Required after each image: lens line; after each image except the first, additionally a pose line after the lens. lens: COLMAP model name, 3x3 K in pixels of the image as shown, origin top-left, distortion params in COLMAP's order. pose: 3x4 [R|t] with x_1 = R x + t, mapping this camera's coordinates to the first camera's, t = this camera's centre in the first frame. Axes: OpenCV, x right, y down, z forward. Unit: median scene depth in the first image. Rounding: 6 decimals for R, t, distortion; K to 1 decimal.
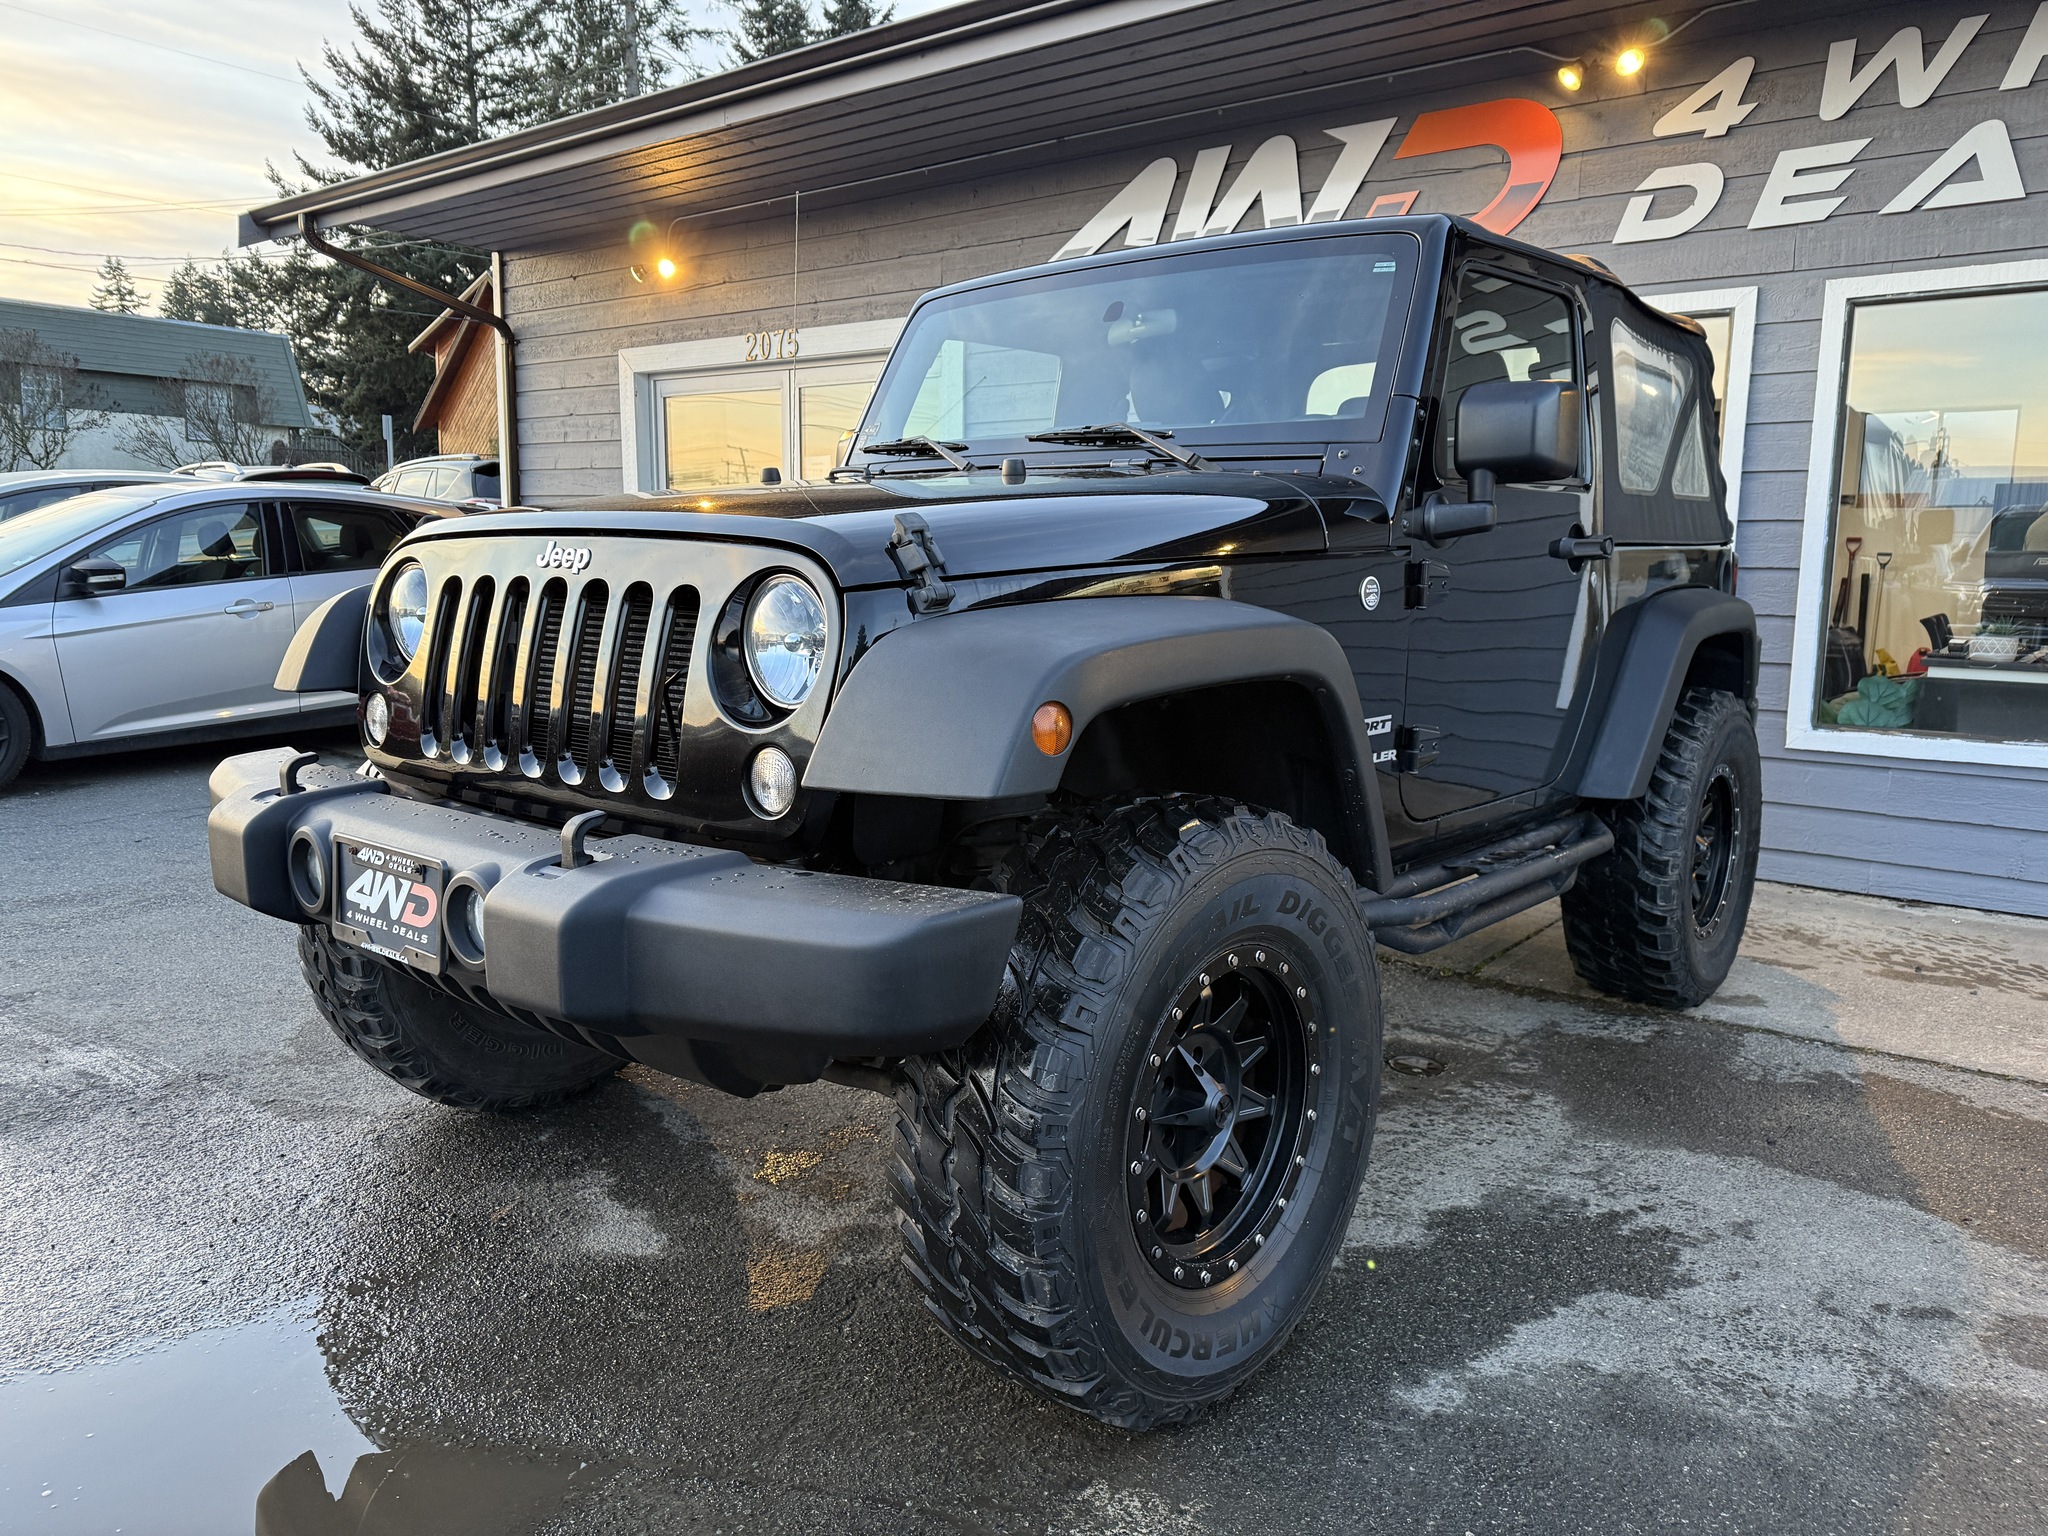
lens RADIAL K [[1439.1, 0, 1024.0], [0, 1439.1, 768.0], [0, 0, 1]] dist [-0.004145, -0.004850]
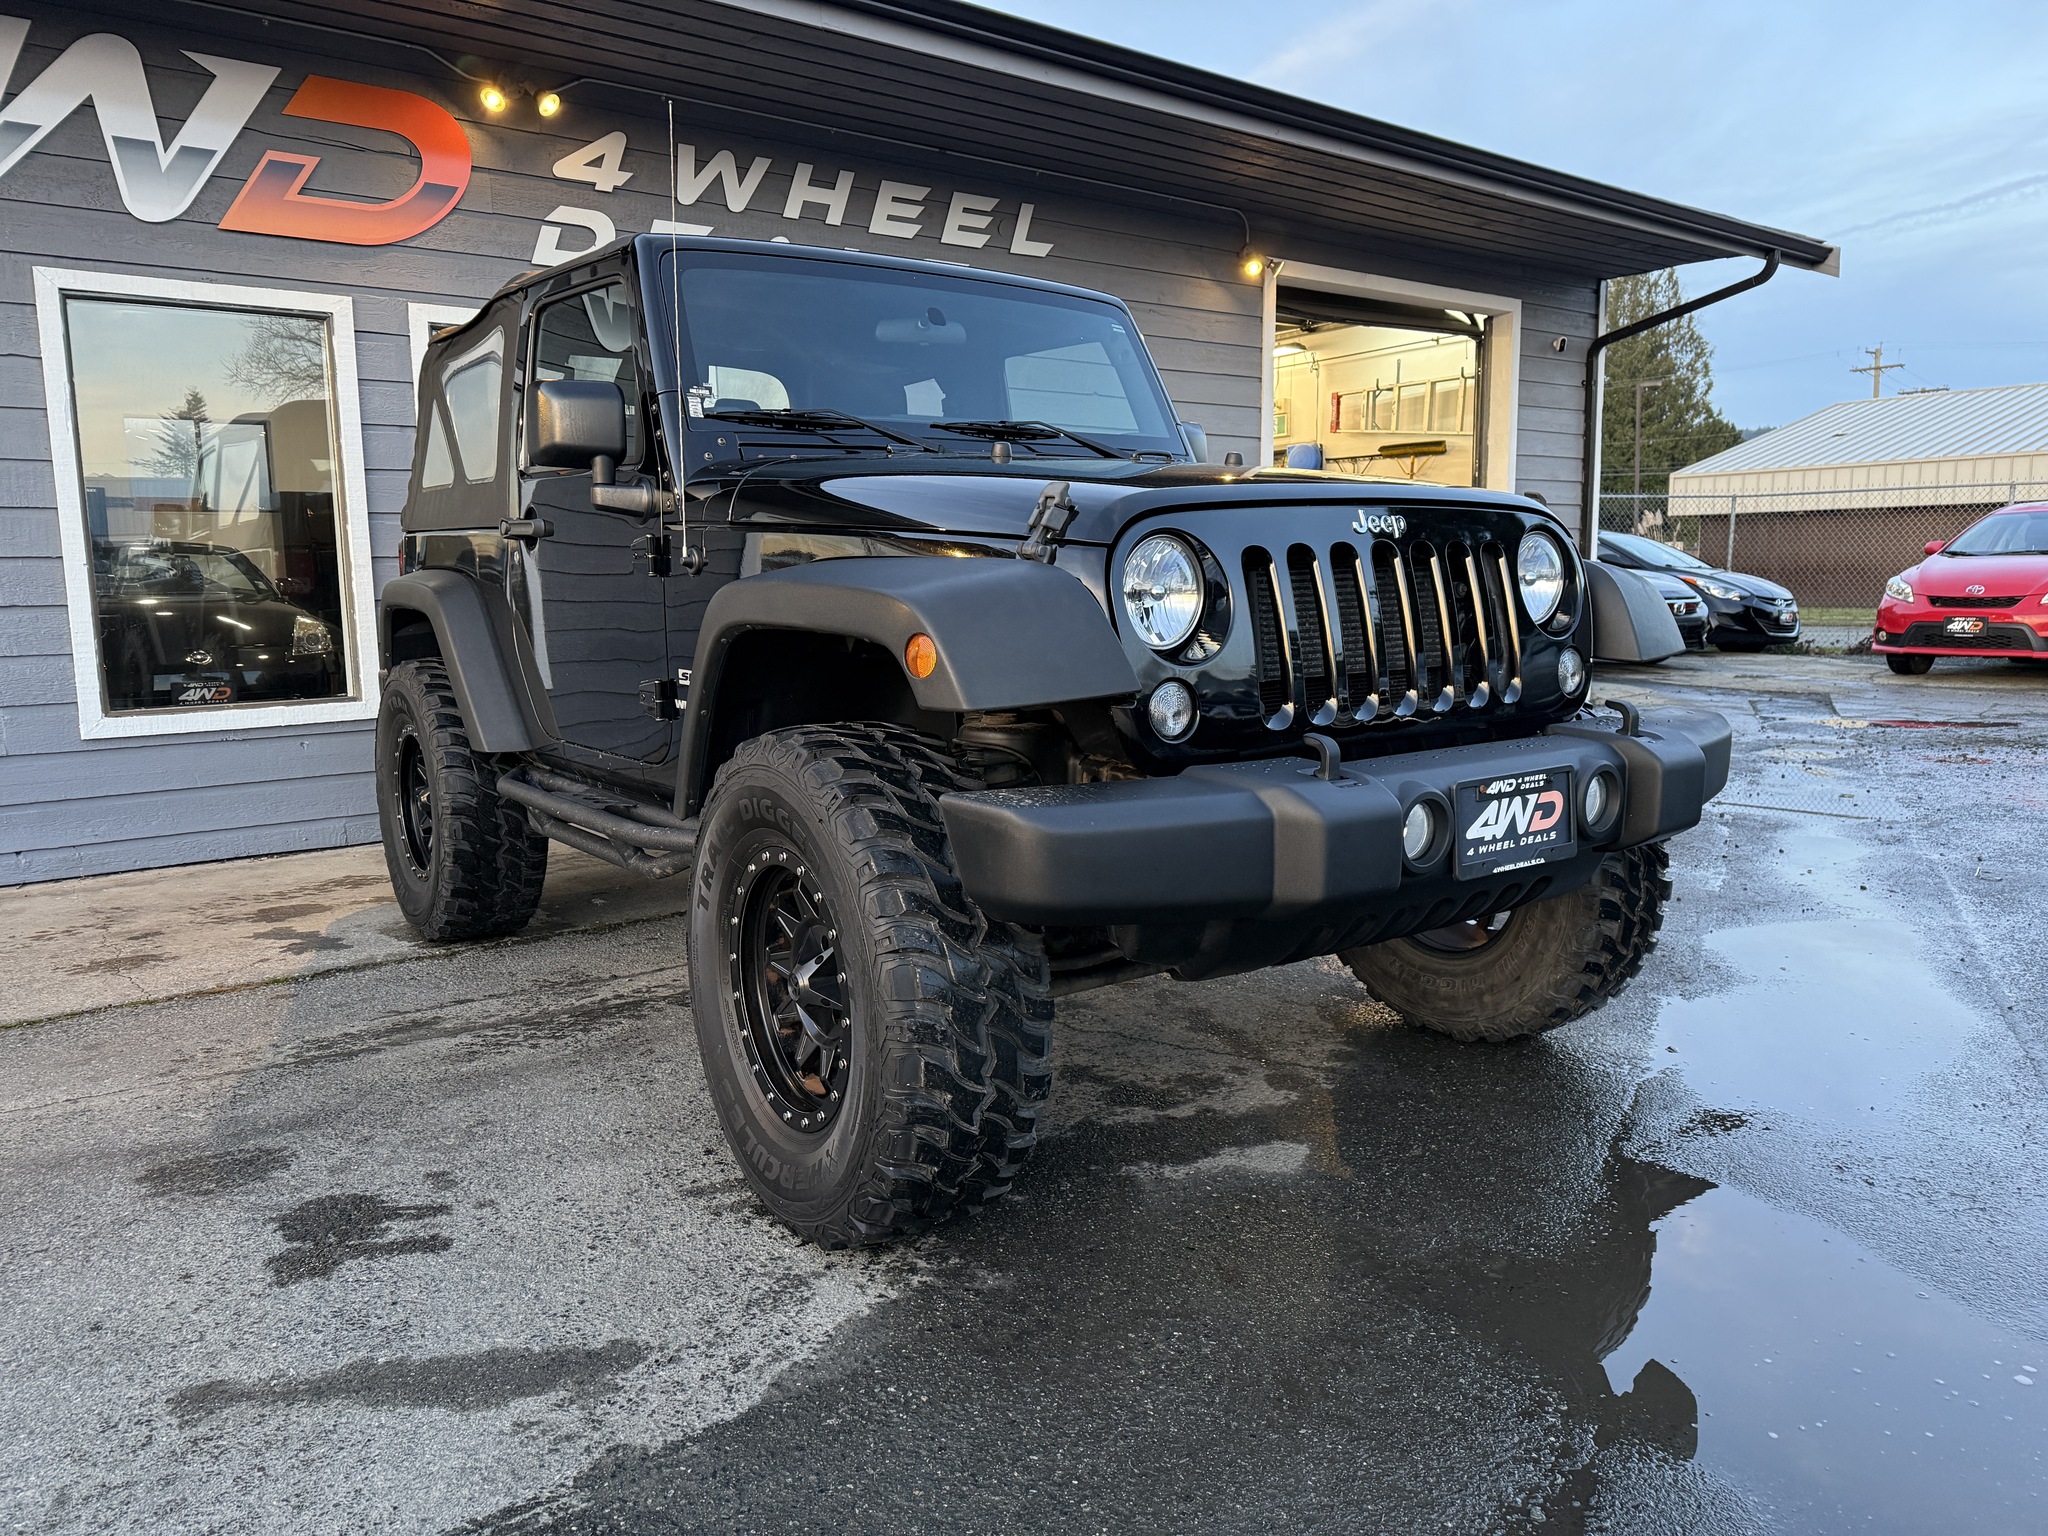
lens RADIAL K [[1421.4, 0, 1012.4], [0, 1421.4, 757.4], [0, 0, 1]] dist [0.041940, -0.050065]
pose [[0.254651, -0.145333, 0.956050, -0.626505], [0.156781, 0.981767, 0.107483, -0.054902], [-0.954239, 0.122520, 0.272794, 0.409806]]
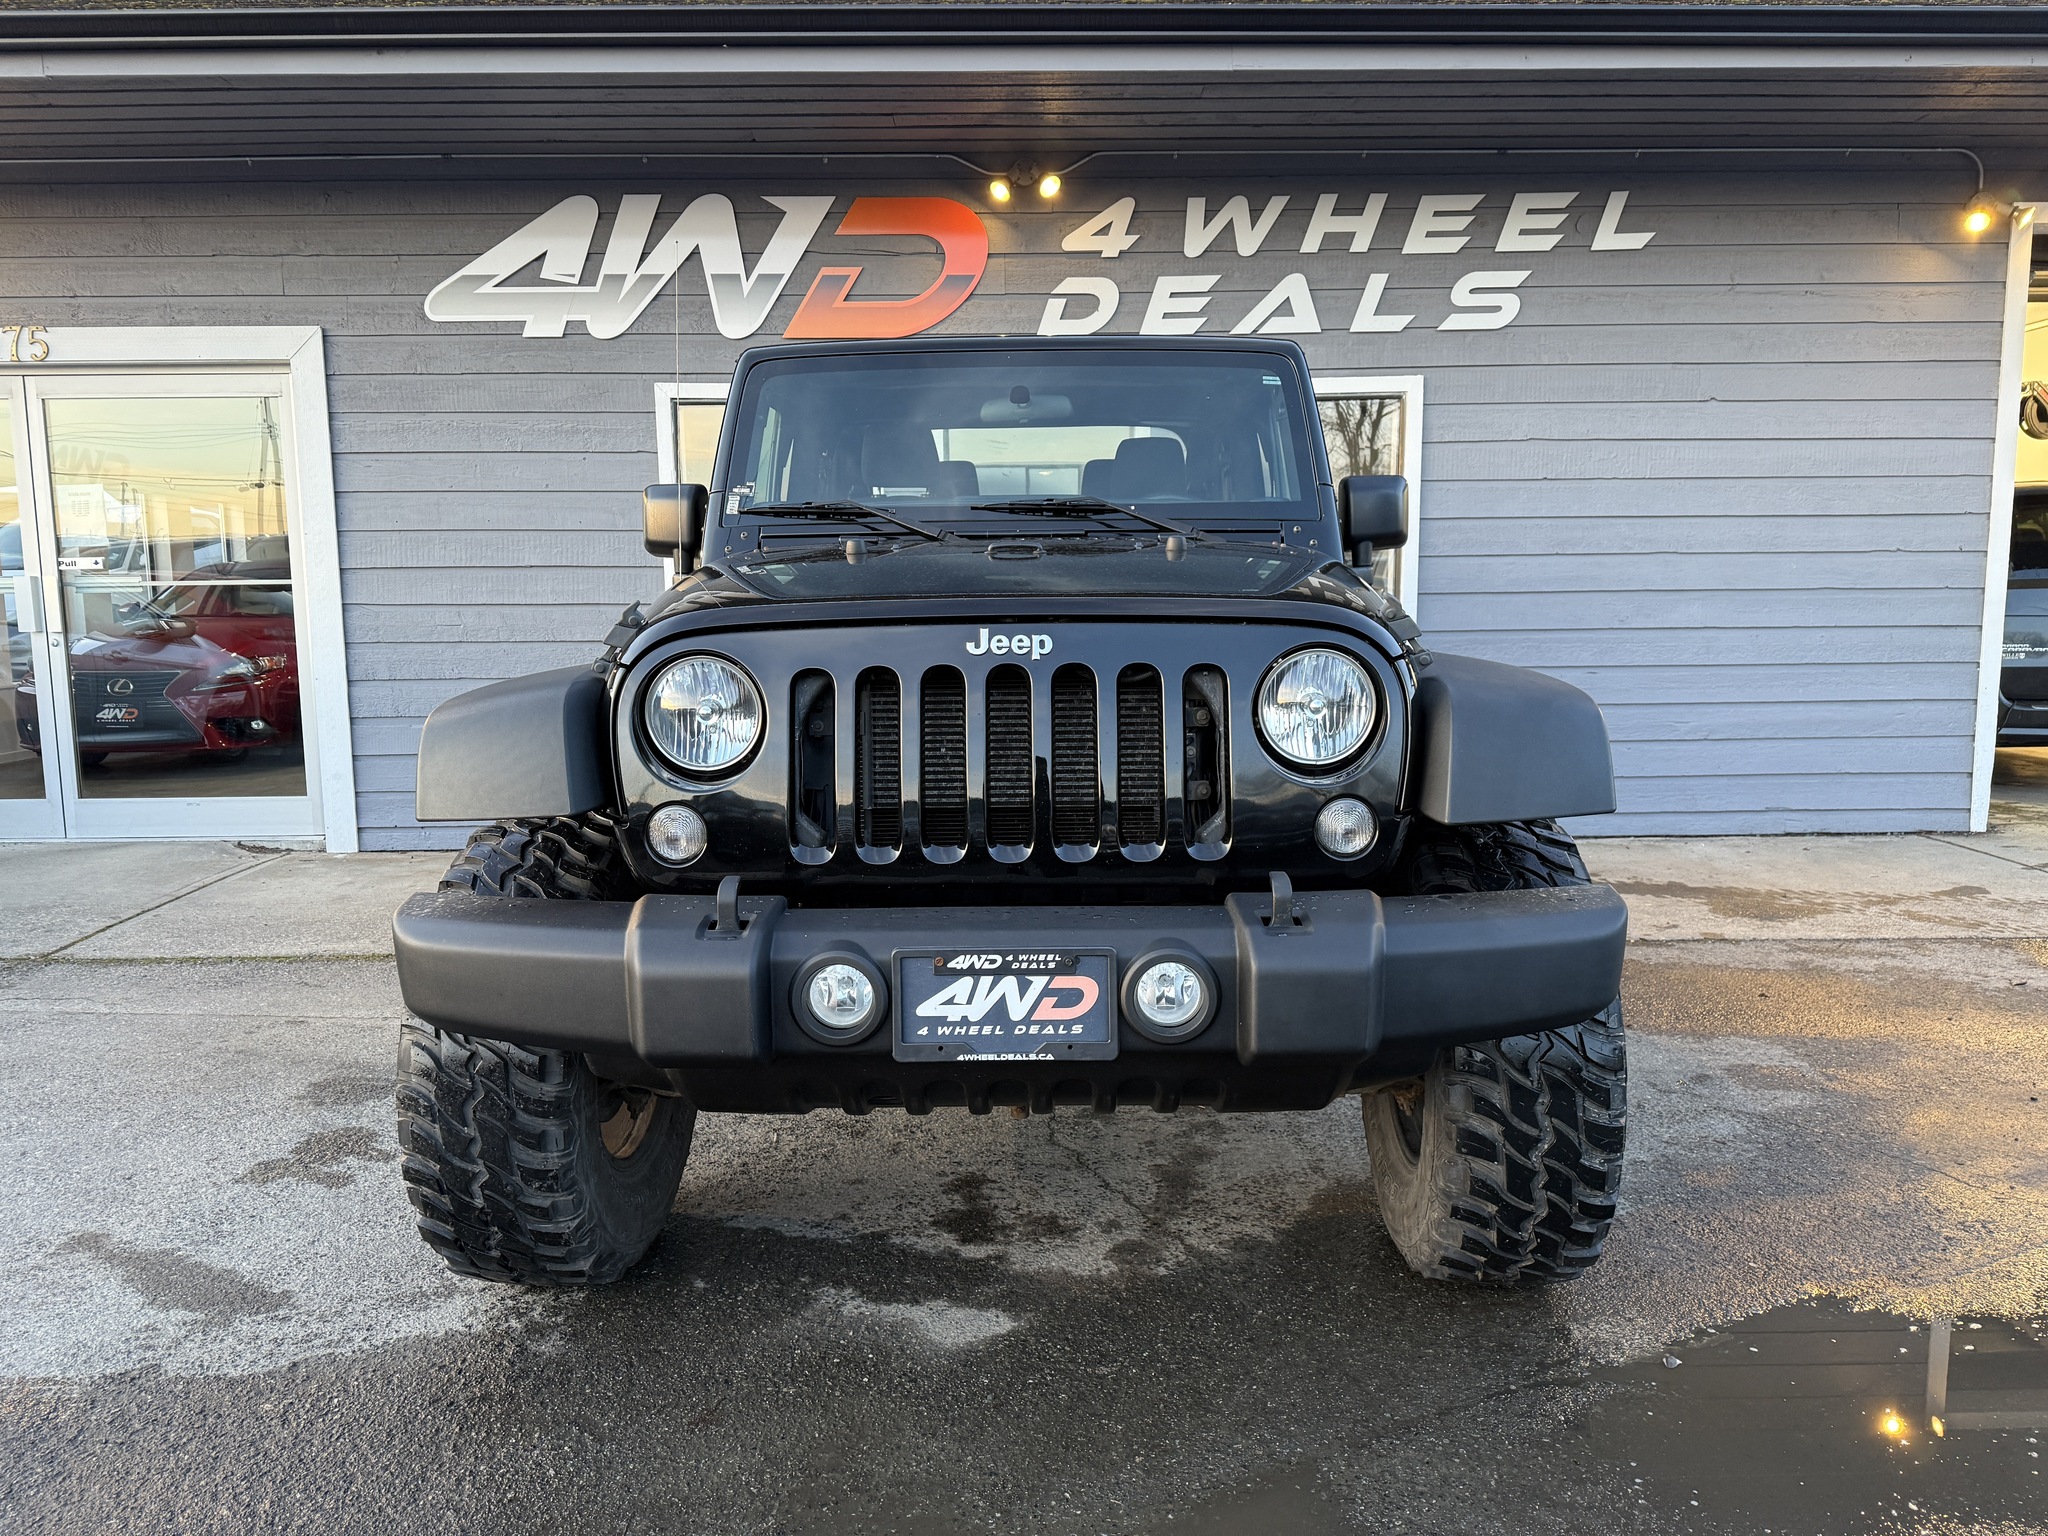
lens RADIAL K [[1420.7, 0, 1023.4], [0, 1420.7, 763.2], [0, 0, 1]] dist [0.055742, -0.063709]
pose [[0.781063, -0.098174, 0.616686, -0.387186], [0.110213, 0.993734, 0.018607, -0.032616], [-0.614649, 0.053434, 0.786989, 0.087640]]
